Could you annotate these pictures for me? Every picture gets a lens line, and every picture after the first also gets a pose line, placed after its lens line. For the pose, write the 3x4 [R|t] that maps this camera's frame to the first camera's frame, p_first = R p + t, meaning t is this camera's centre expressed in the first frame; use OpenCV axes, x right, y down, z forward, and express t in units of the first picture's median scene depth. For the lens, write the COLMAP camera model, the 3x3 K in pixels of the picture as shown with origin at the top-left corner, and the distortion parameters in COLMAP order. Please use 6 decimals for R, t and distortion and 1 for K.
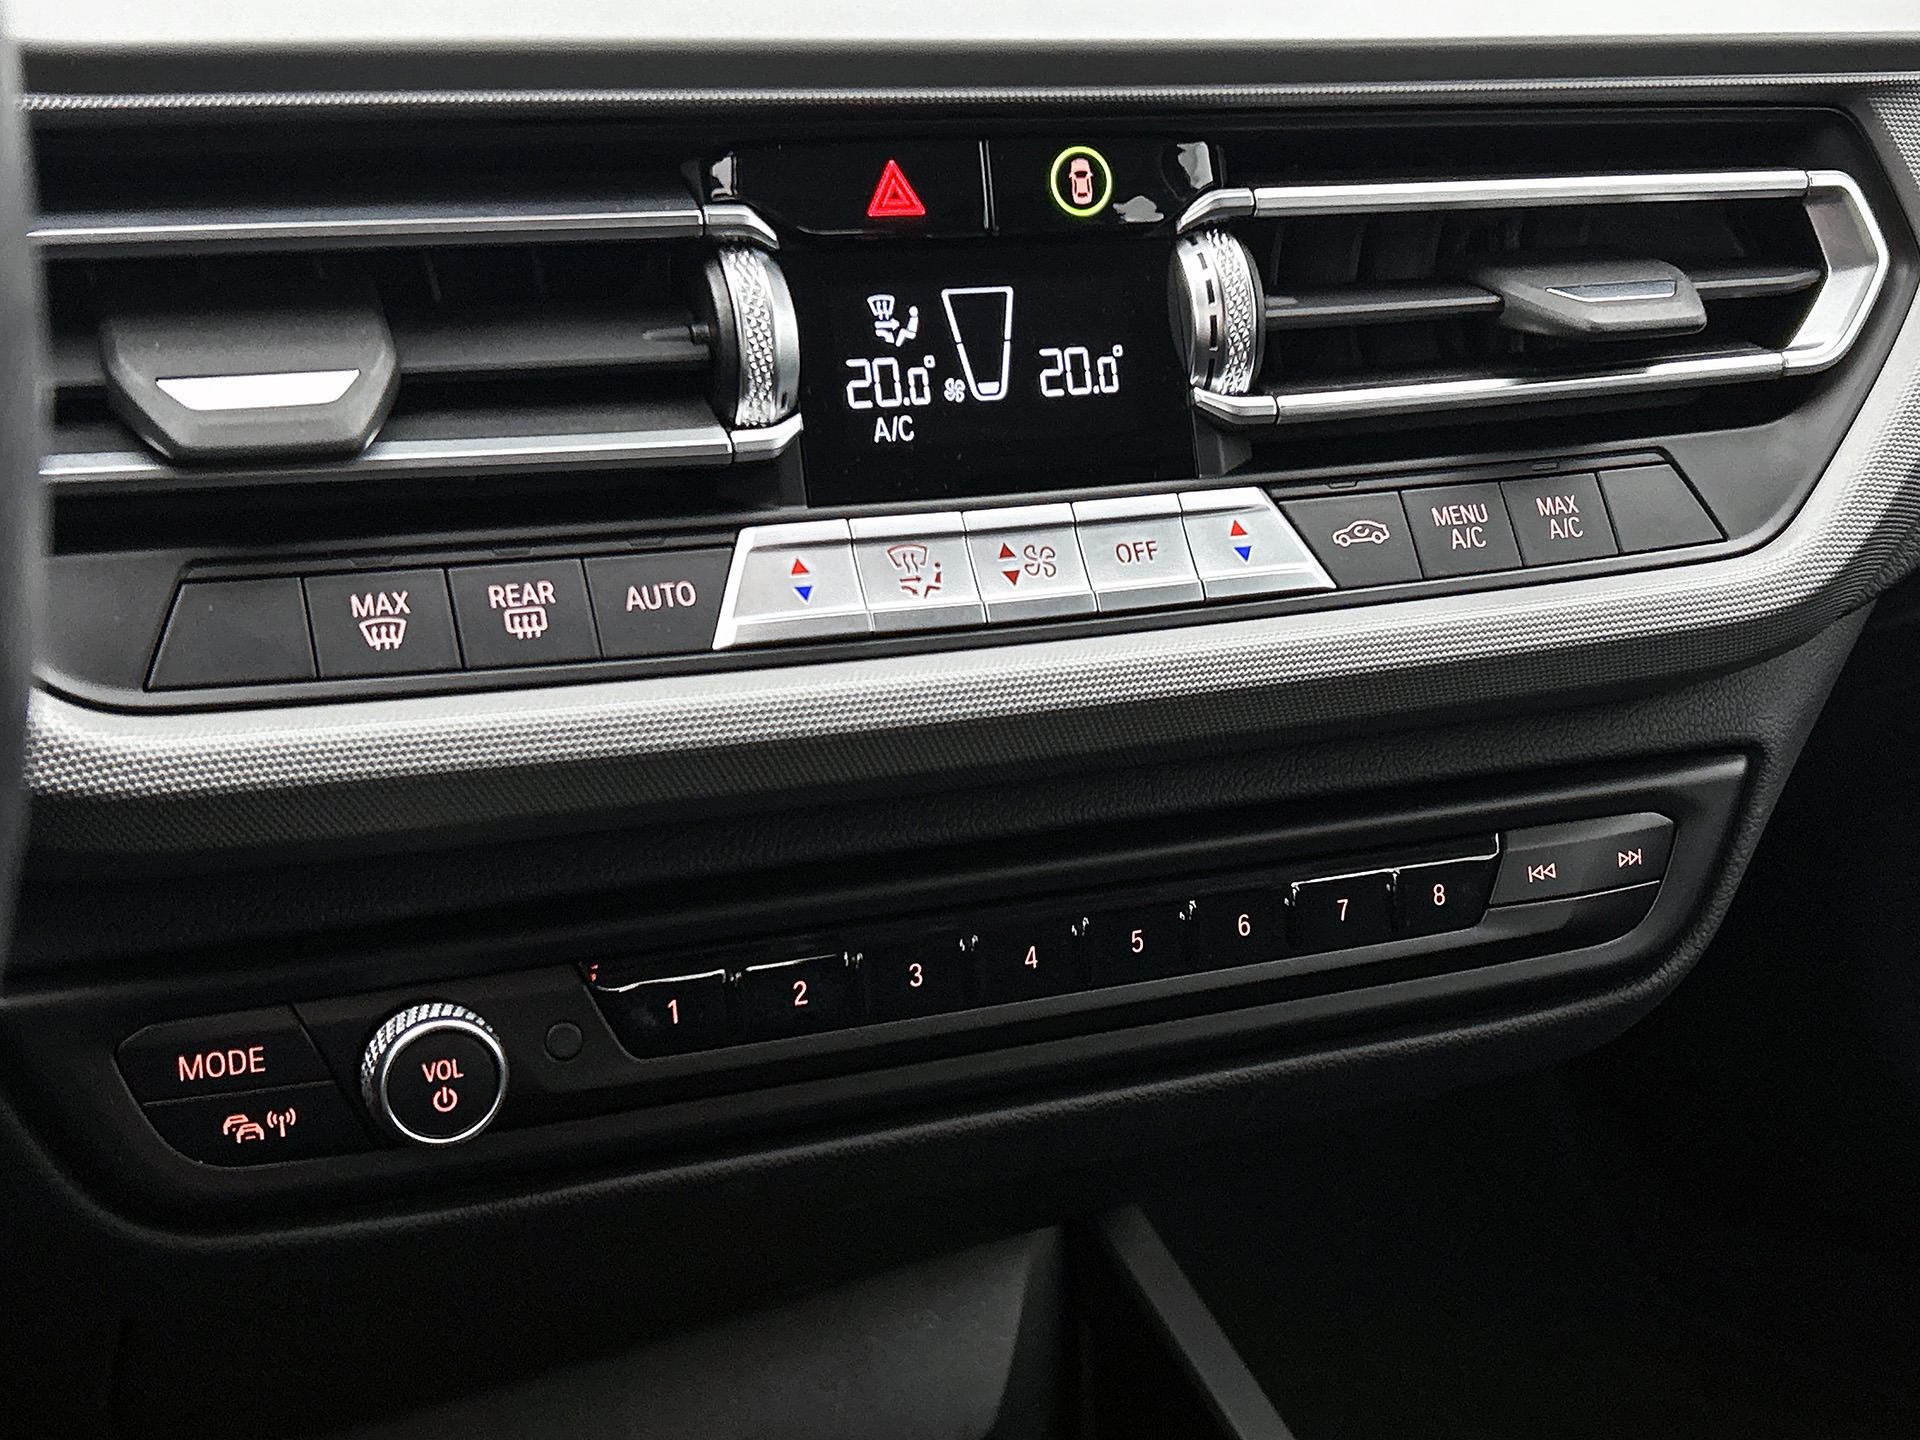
lens RADIAL K [[2491.9, 0, 961.5], [0, 2491.9, 733.6], [0, 0, 1]] dist [0.059918, 0.000000]
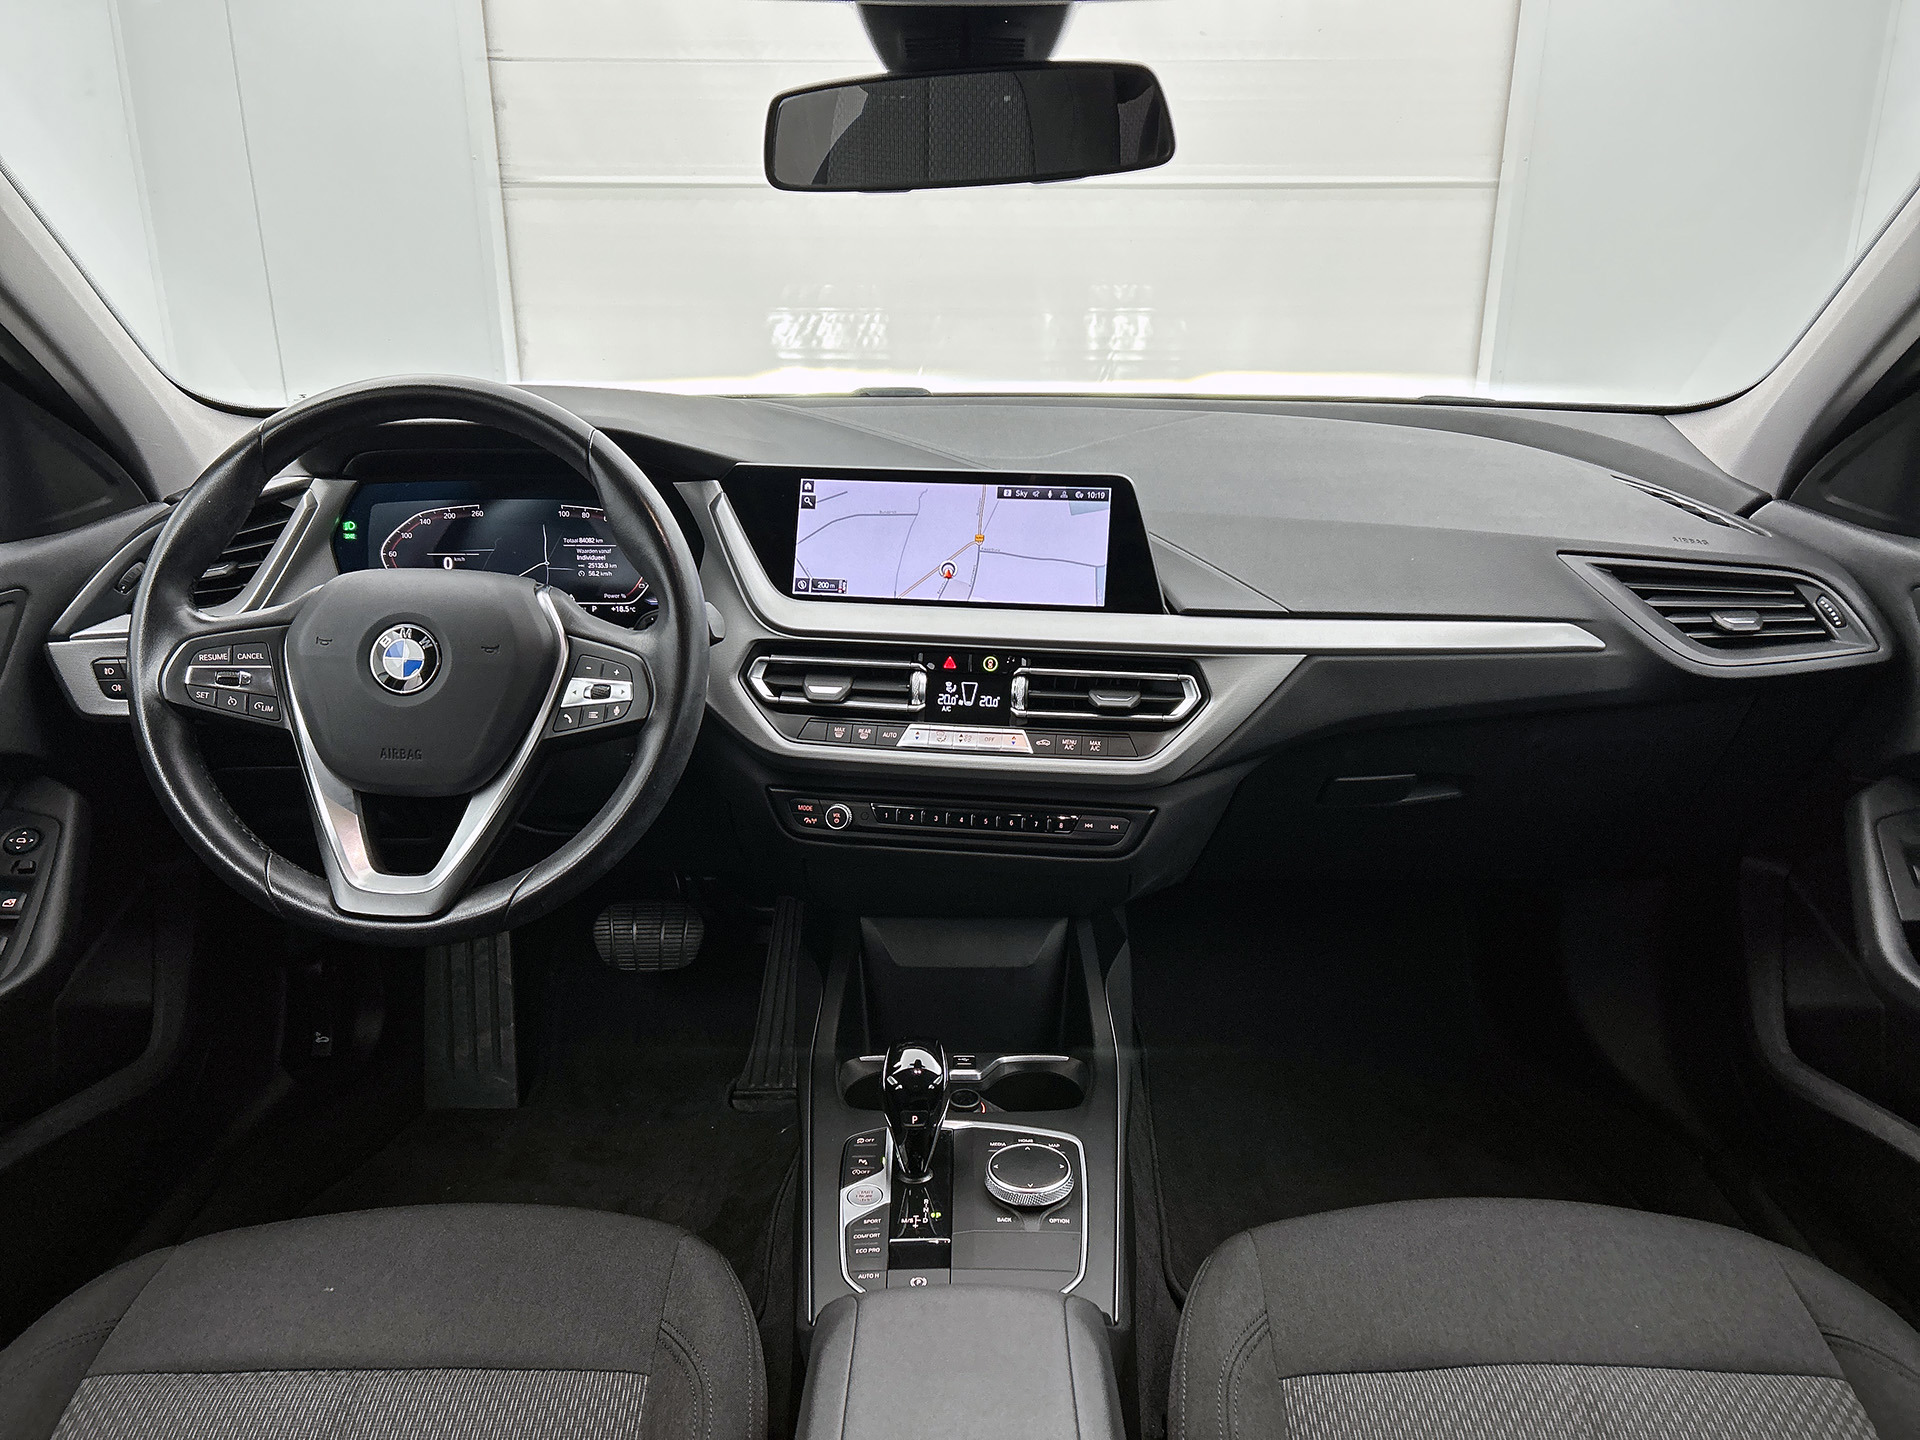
lens RADIAL K [[1453.2, 0, 902.6], [0, 1453.2, 710.1], [0, 0, 1]] dist [-0.001231, 0.001827]
pose [[0.859528, 0.122965, -0.496076, 1.331969], [-0.158590, 0.986884, -0.030158, -0.017459], [0.485861, 0.104595, 0.867755, -1.558556]]
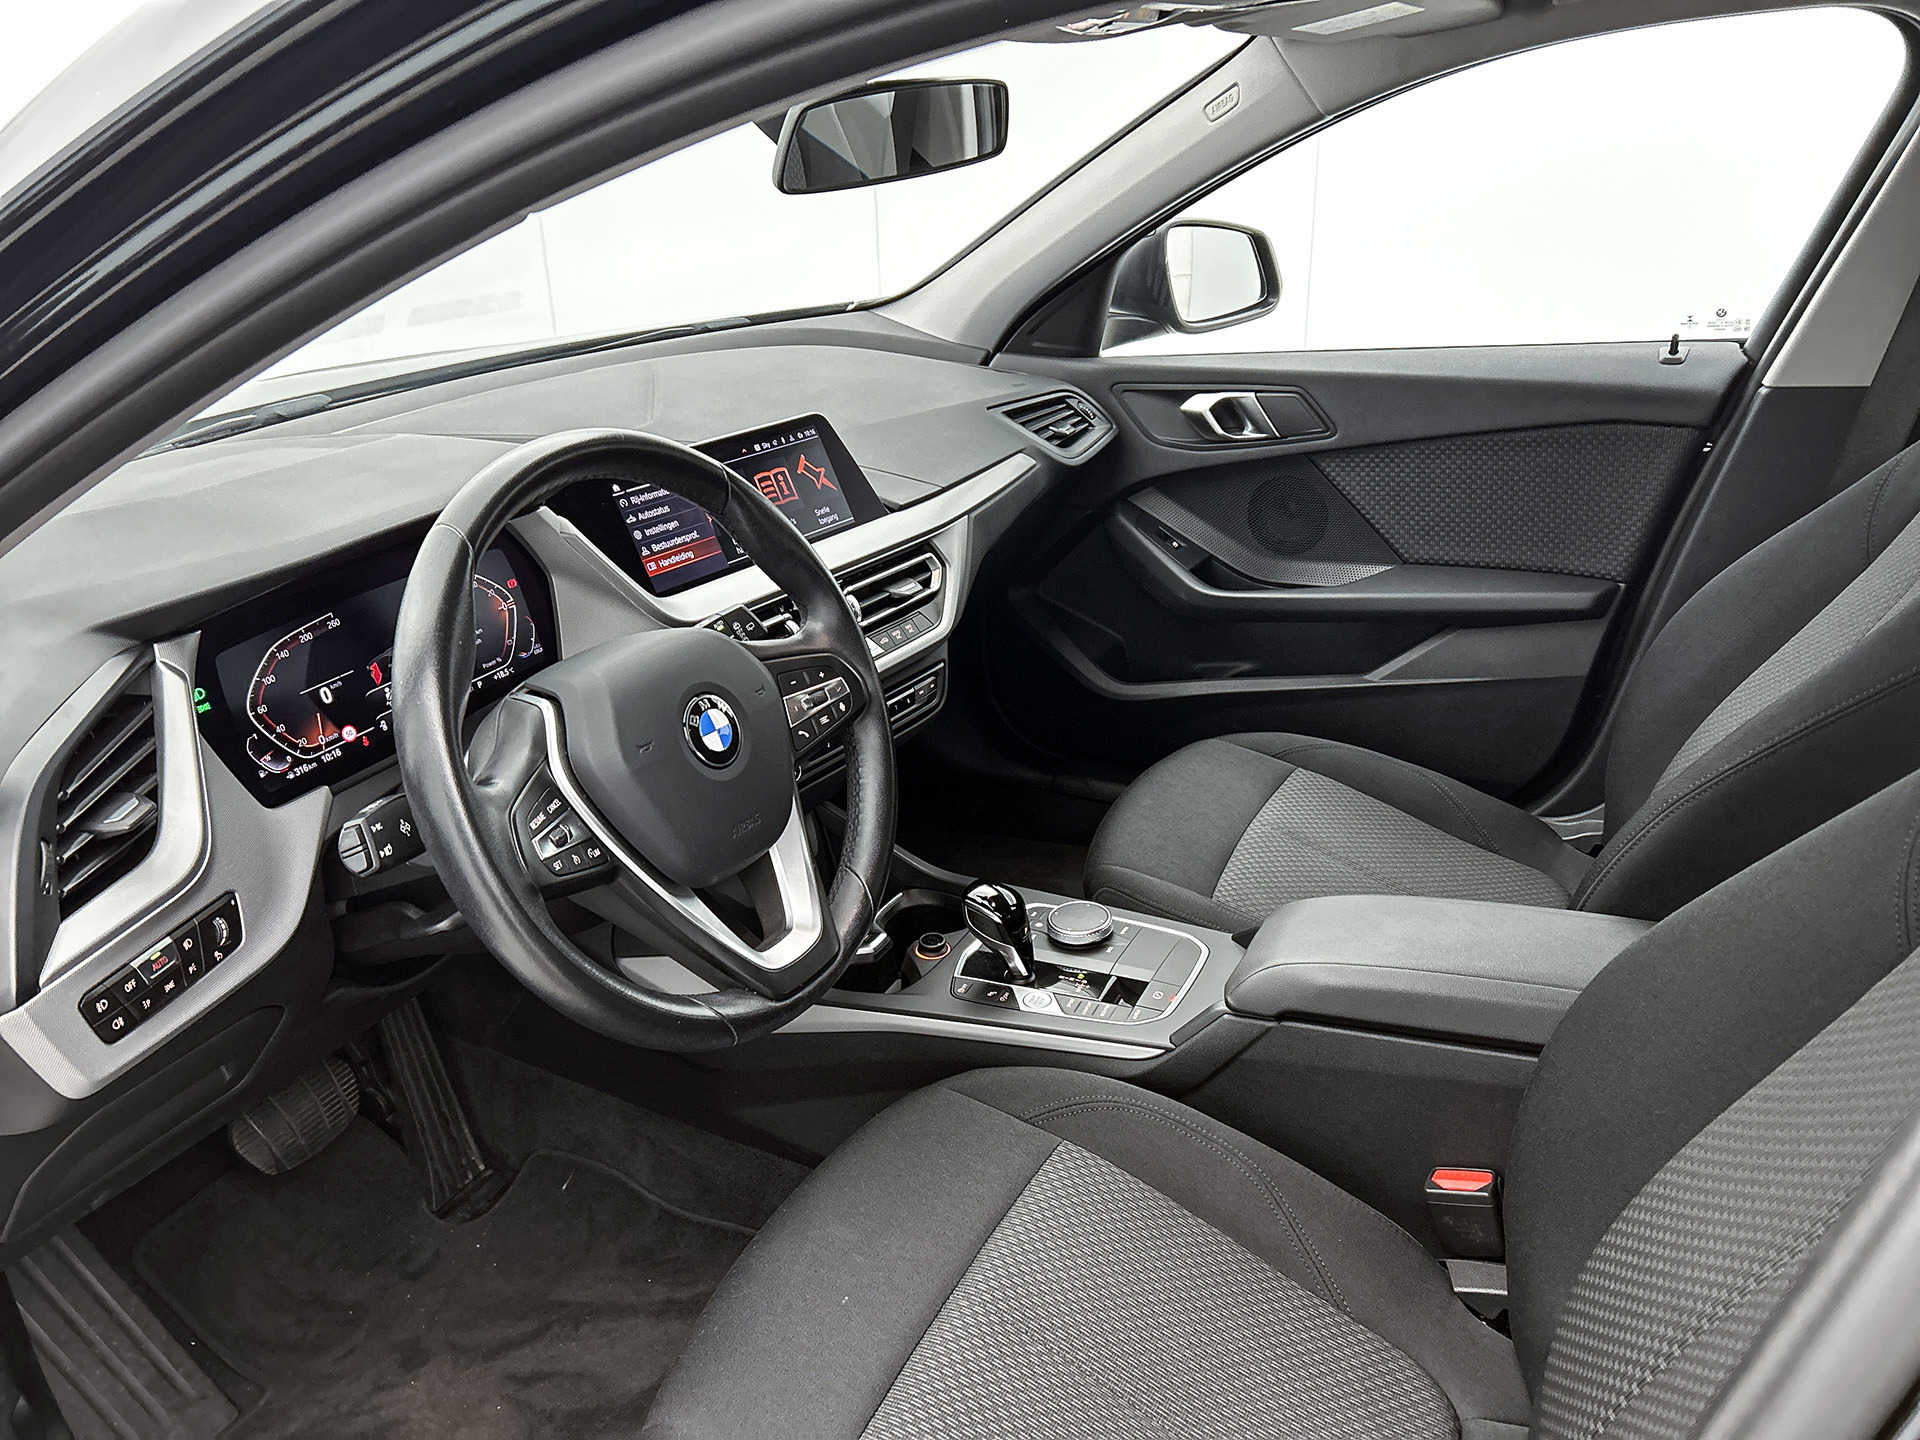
lens RADIAL K [[1453.2, 0, 962.6], [0, 1453.2, 718.4], [0, 0, 1]] dist [-0.001231, 0.001827]
pose [[0.832829, -0.273146, 0.481442, -1.366936], [0.262471, 0.960641, 0.090979, -0.170502], [-0.487344, 0.050595, 0.871743, -1.994735]]
